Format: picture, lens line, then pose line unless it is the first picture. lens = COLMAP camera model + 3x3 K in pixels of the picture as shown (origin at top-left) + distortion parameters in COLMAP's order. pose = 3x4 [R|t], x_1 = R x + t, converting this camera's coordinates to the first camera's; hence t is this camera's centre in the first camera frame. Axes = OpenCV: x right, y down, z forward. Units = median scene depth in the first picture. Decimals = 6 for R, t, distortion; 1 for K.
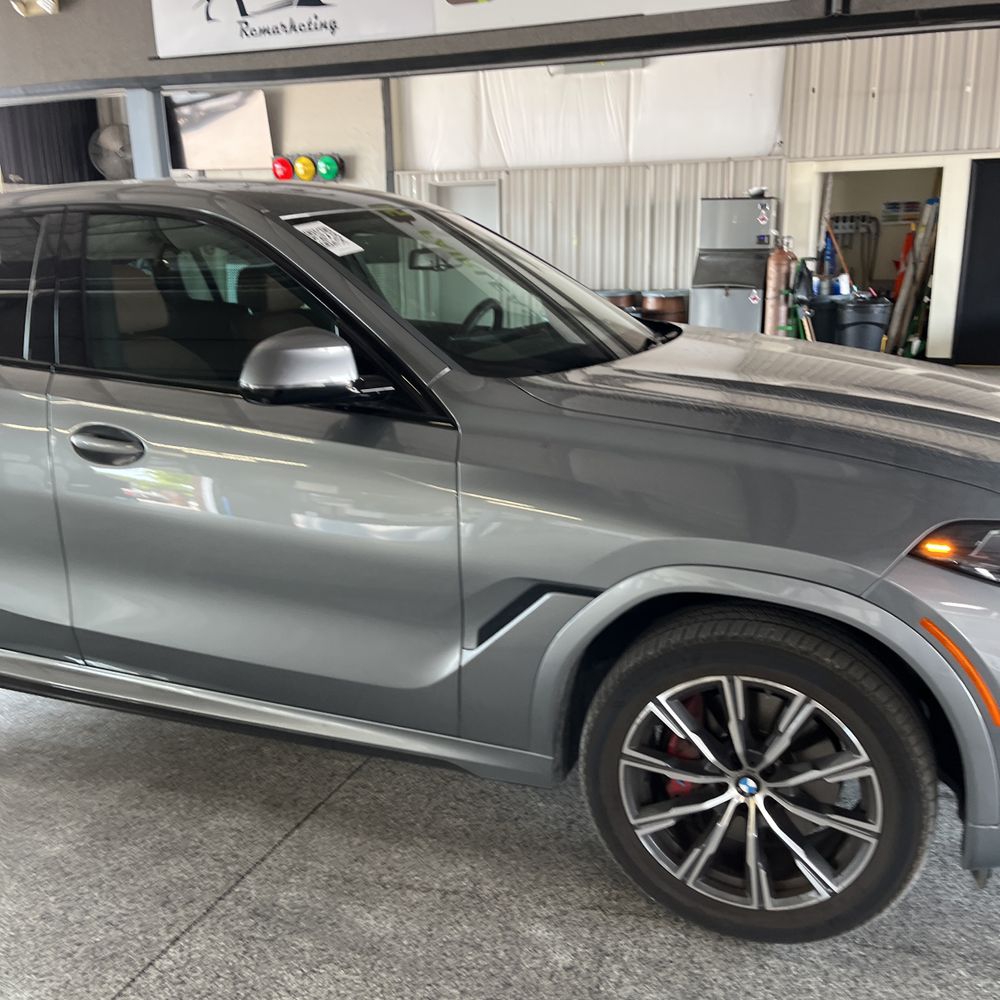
lens RADIAL K [[1018.4, 0, 507.9], [0, 1018.4, 520.1], [0, 0, 1]] dist [0.047160, -0.063355]
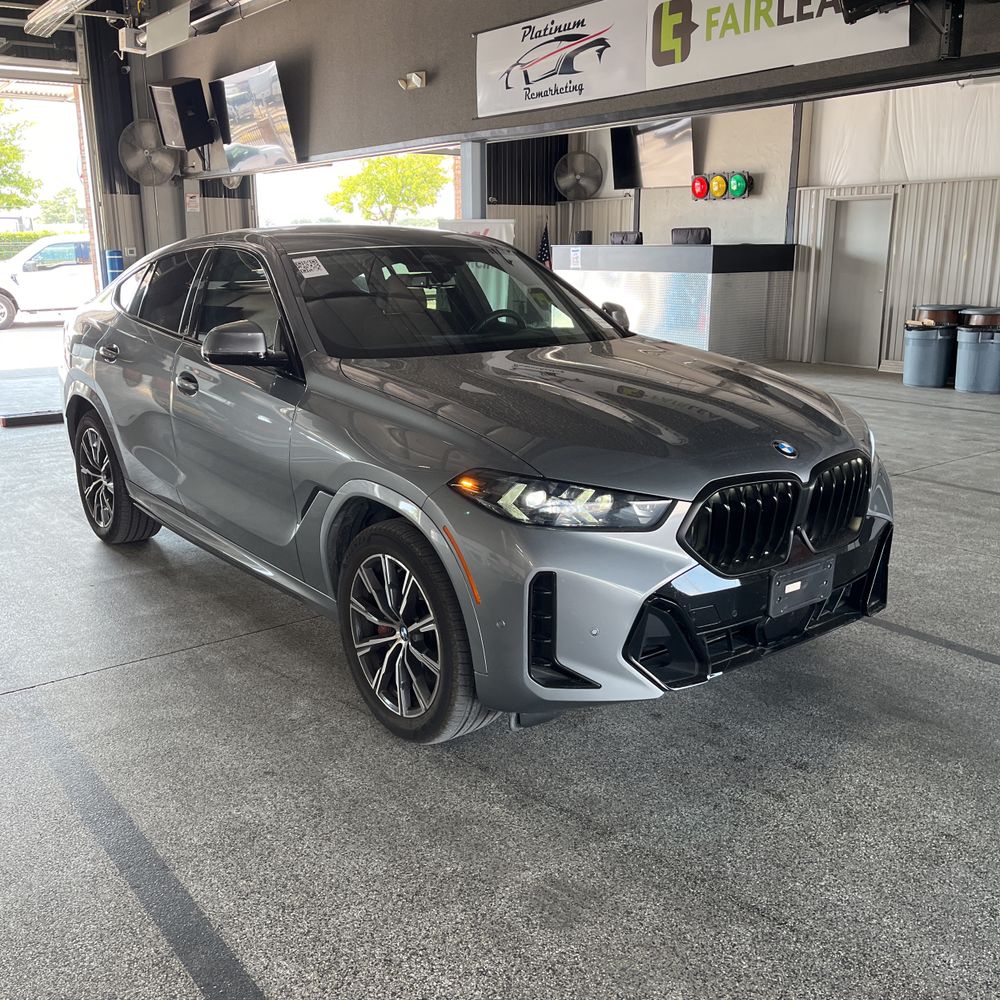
lens RADIAL K [[1016.6, 0, 500.0], [0, 1016.6, 500.0], [0, 0, 1]] dist [0.034828, -0.030070]
pose [[0.861944, 0.133614, -0.489081, 1.057348], [-0.143806, 0.989462, 0.016877, 0.017800], [0.486182, 0.055786, 0.872075, -0.259626]]
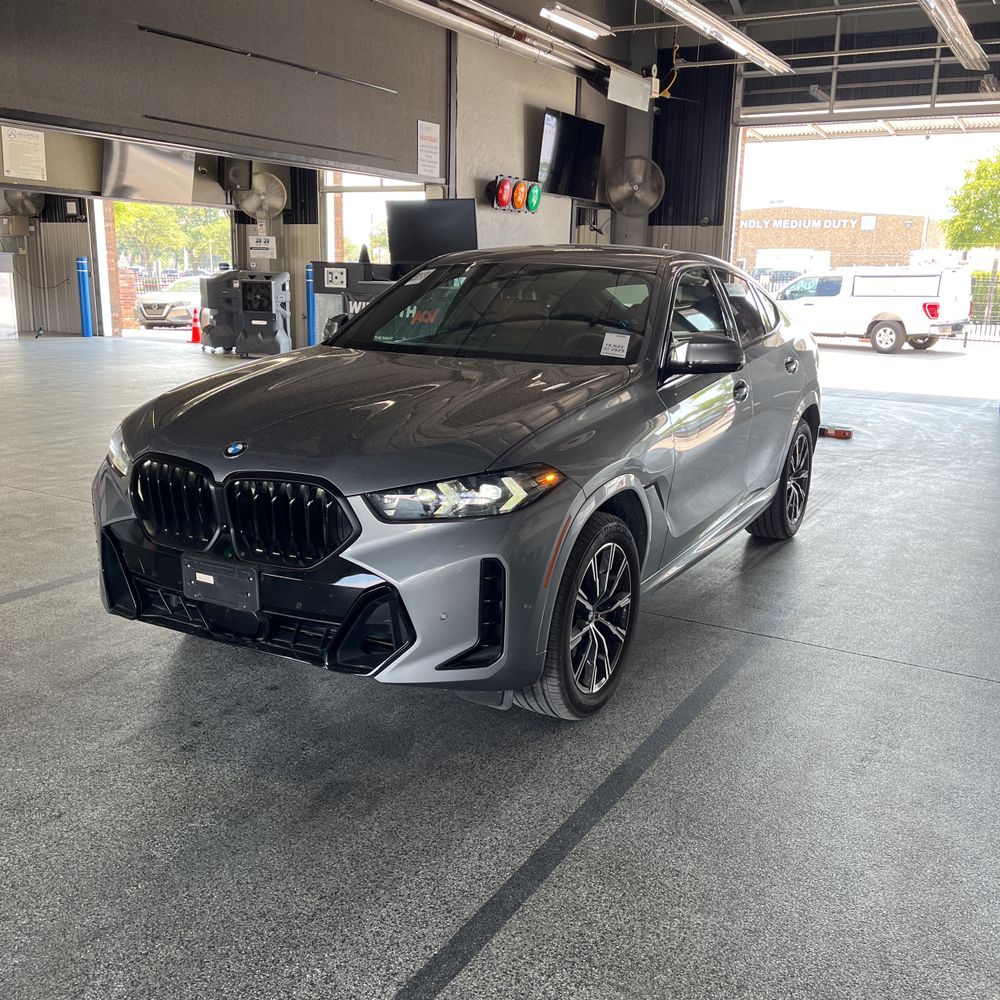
lens RADIAL K [[1014.1, 0, 505.8], [0, 1014.1, 528.4], [0, 0, 1]] dist [-0.000652, -0.021561]
pose [[-0.142723, 0.253994, -0.956618, 2.049251], [-0.283123, 0.915649, 0.285357, -0.503231], [0.948405, 0.311568, -0.058773, 1.675023]]
